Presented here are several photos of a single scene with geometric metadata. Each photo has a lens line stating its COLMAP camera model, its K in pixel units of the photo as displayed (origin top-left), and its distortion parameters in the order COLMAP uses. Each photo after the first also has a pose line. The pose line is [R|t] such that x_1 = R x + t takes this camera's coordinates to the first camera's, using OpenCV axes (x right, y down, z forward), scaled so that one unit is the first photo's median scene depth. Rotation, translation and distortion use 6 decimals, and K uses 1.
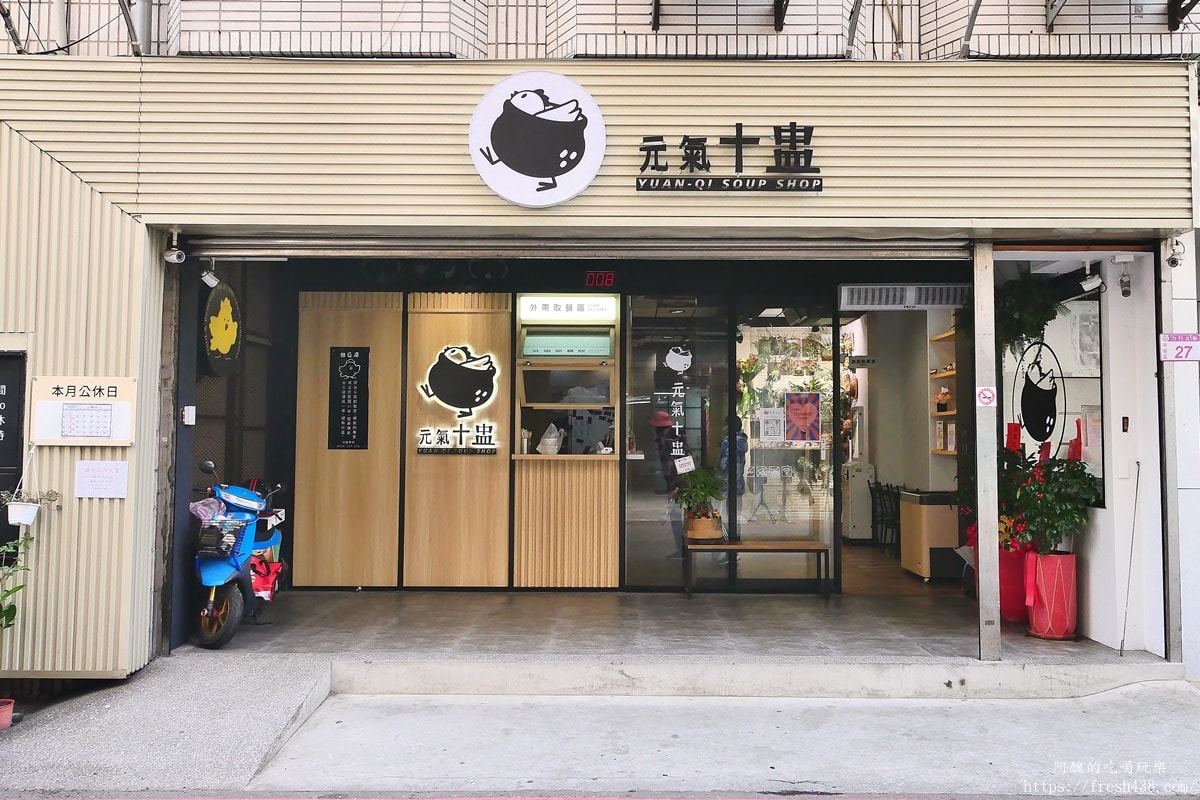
lens RADIAL K [[973.8, 0, 605.4], [0, 973.8, 391.9], [0, 0, 1]] dist [0.001636, 0.000514]
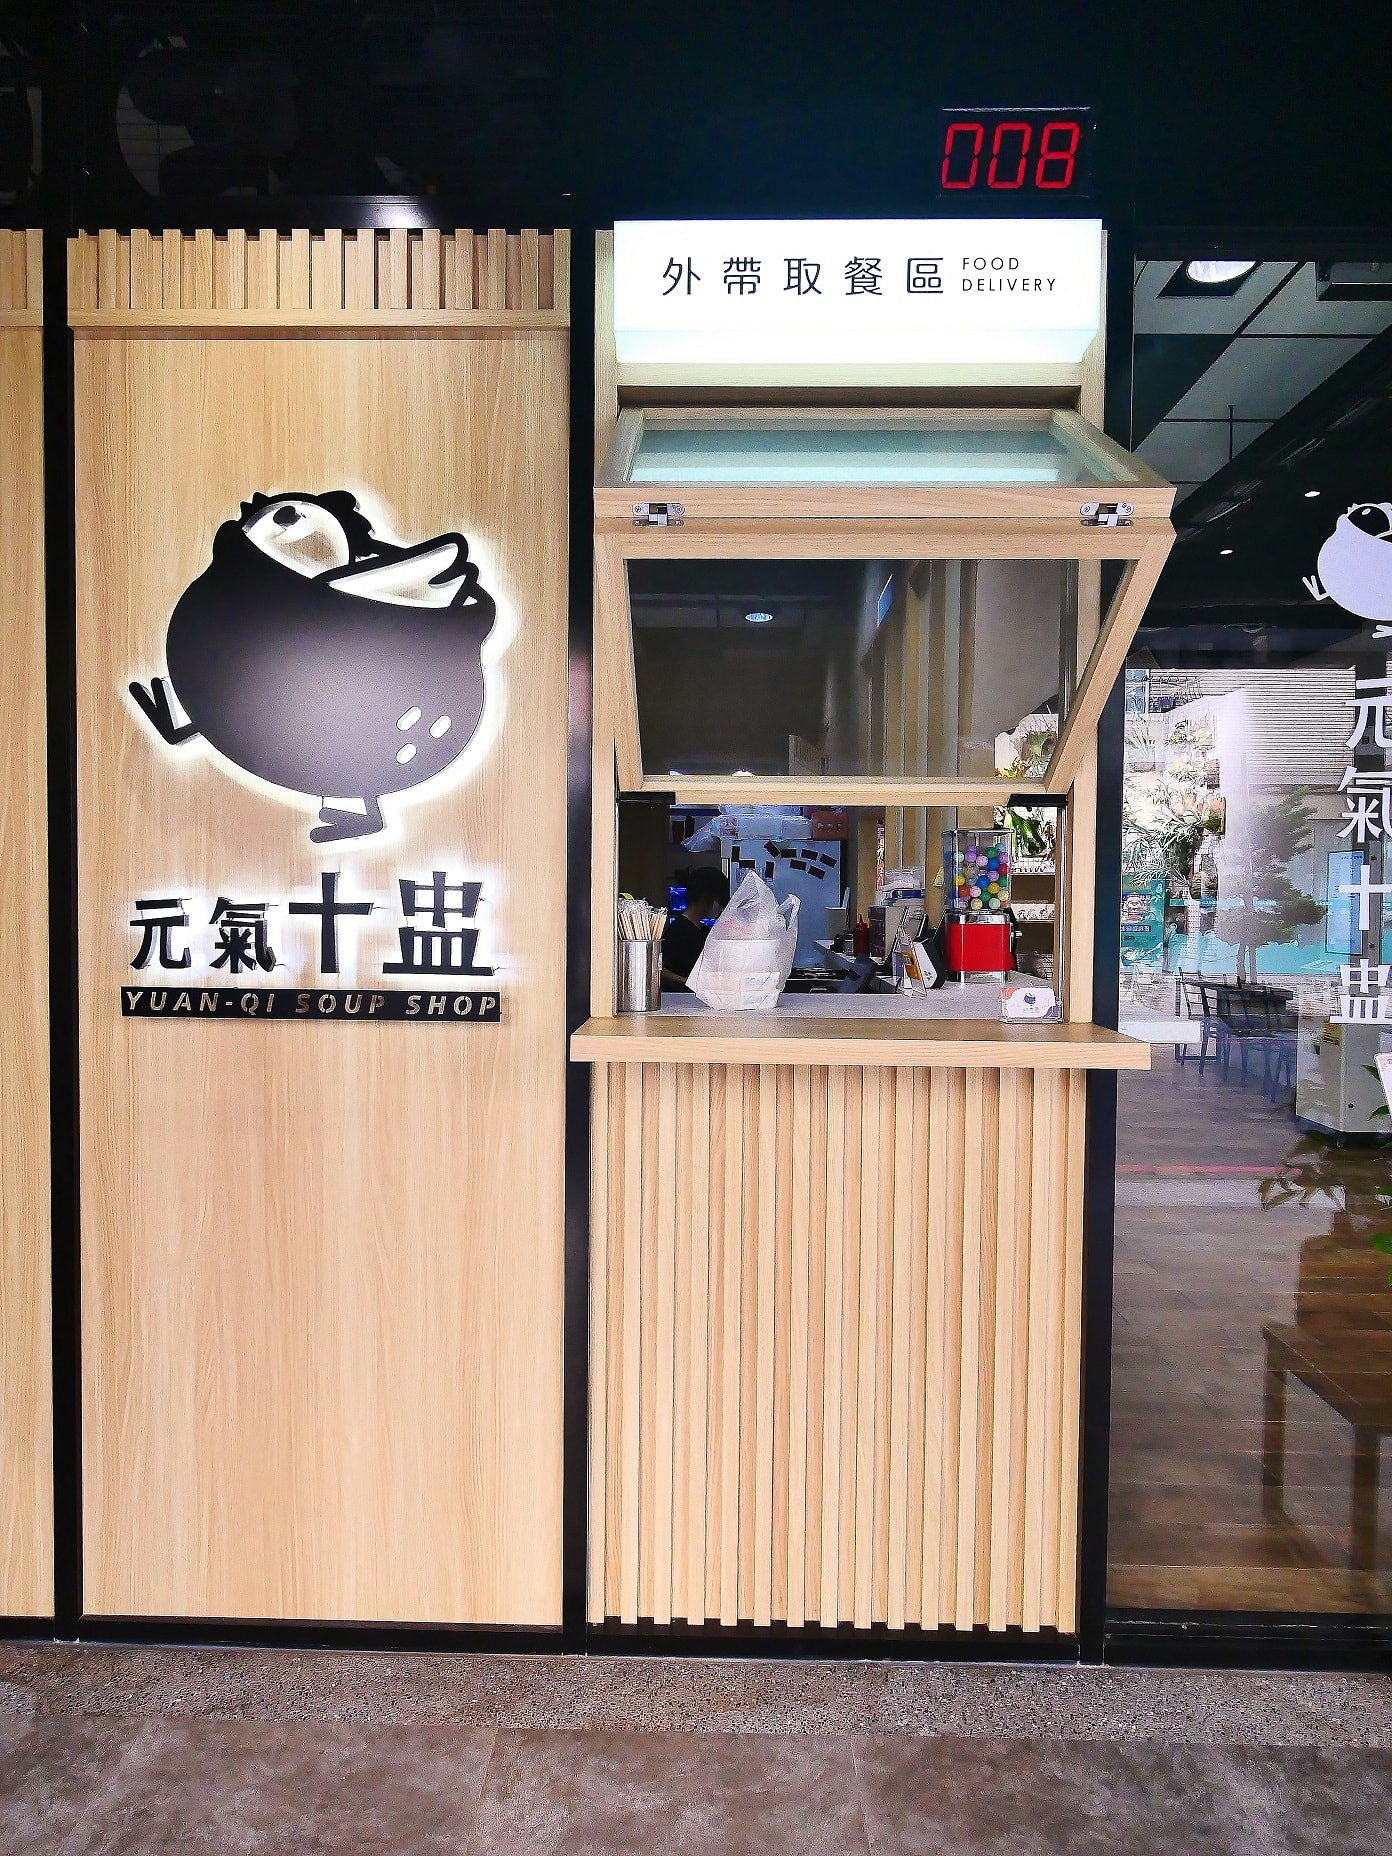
lens RADIAL K [[1001.8, 0, 703.6], [0, 1001.8, 931.2], [0, 0, 1]] dist [0.000939, 0.000396]
pose [[0.999988, 0.003250, 0.003734, -0.069322], [-0.003555, 0.996401, 0.084688, 0.026950], [-0.003446, -0.084700, 0.996401, 0.785041]]
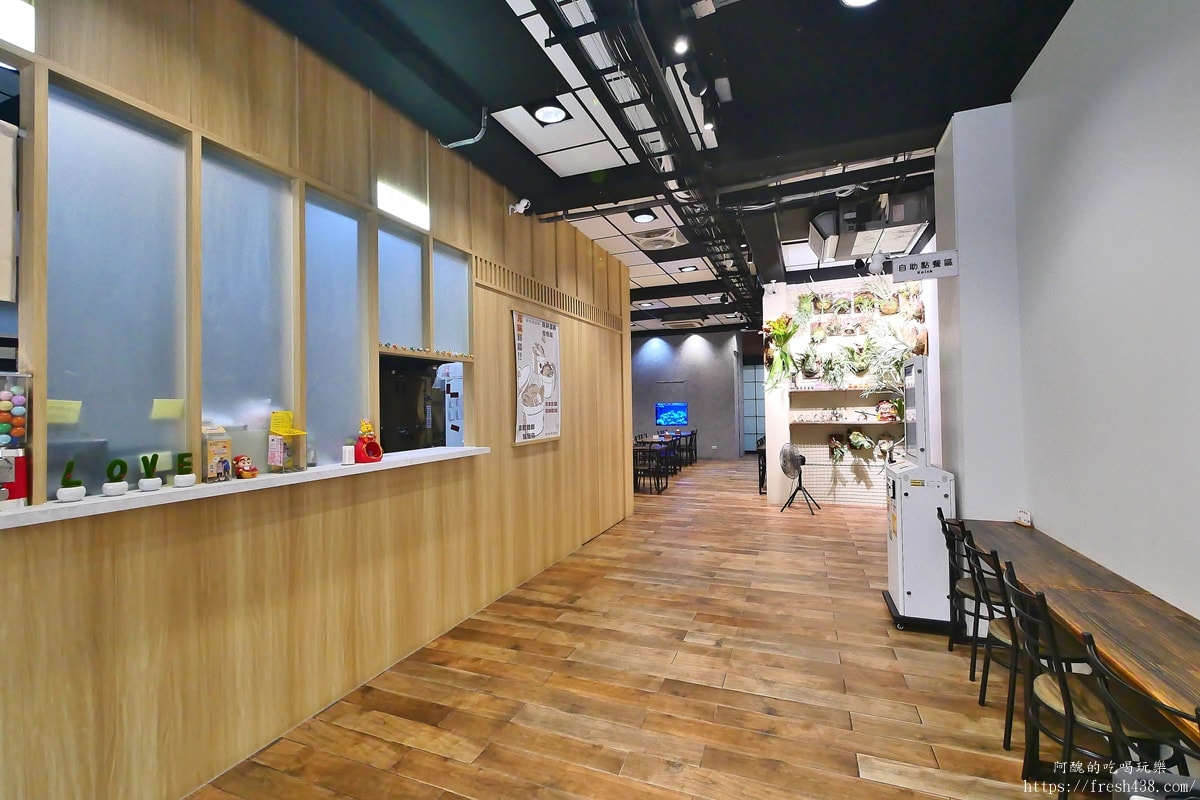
lens RADIAL K [[500.6, 0, 603.7], [0, 500.6, 398.5], [0, 0, 1]] dist [0.002277, 0.000202]
pose [[0.940088, -0.022658, -0.340178, 0.284237], [0.035987, 0.998810, 0.032924, 0.031164], [0.339027, -0.043193, 0.939785, 1.015344]]
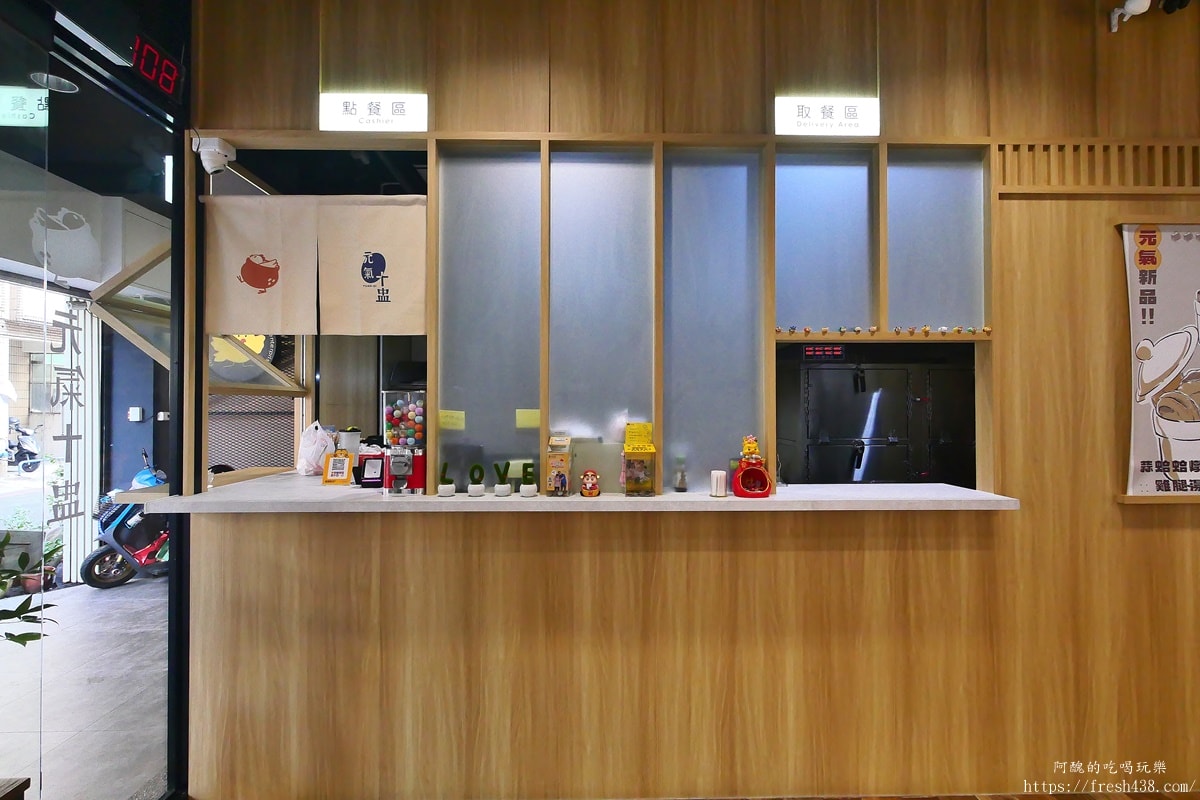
lens RADIAL K [[555.6, 0, 601.3], [0, 555.6, 403.2], [0, 0, 1]] dist [-0.000305, -0.000849]
pose [[0.062061, -0.013929, -0.997975, 0.283851], [0.050843, 0.998649, -0.010776, 0.033506], [0.996776, -0.050071, 0.062686, 1.178464]]
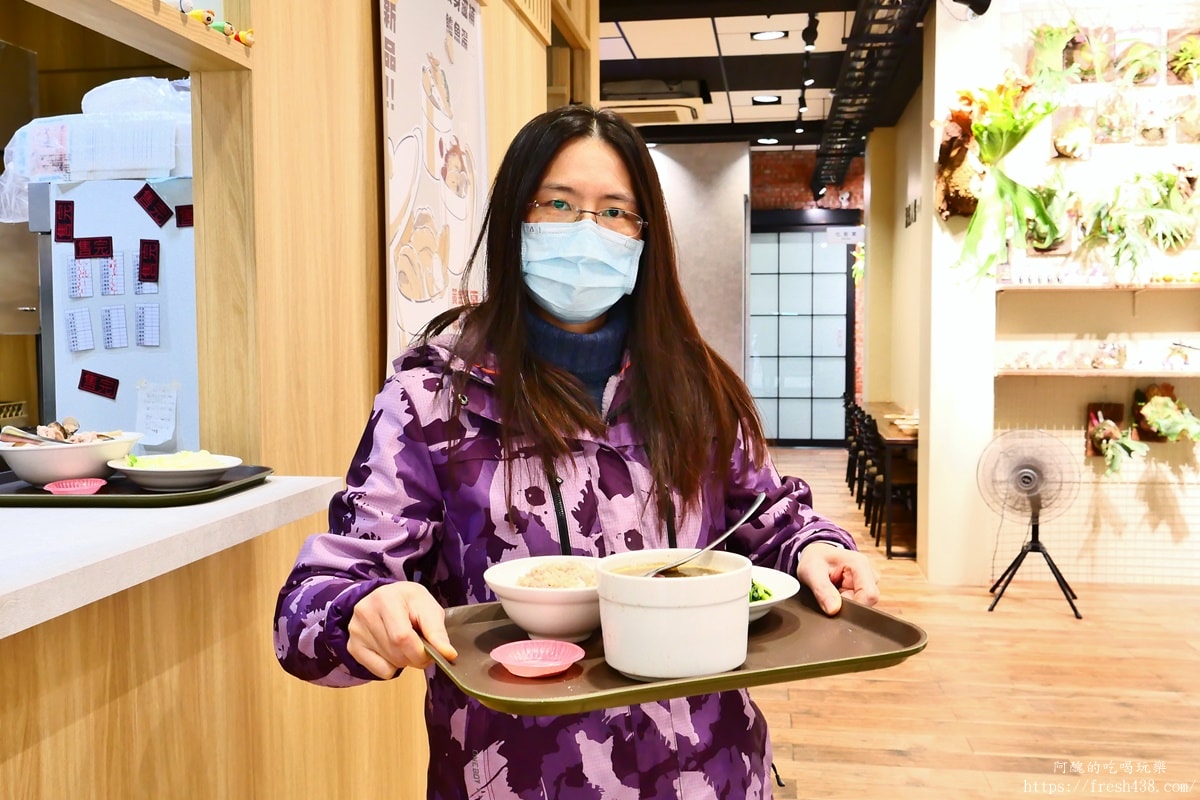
lens RADIAL K [[1126.1, 0, 597.4], [0, 1126.1, 397.6], [0, 0, 1]] dist [0.001256, 0.000000]
pose [[0.992560, 0.002929, -0.121725, 0.121148], [0.010558, 0.993875, 0.110005, 0.046625], [0.121302, -0.110472, 0.986449, 1.184658]]
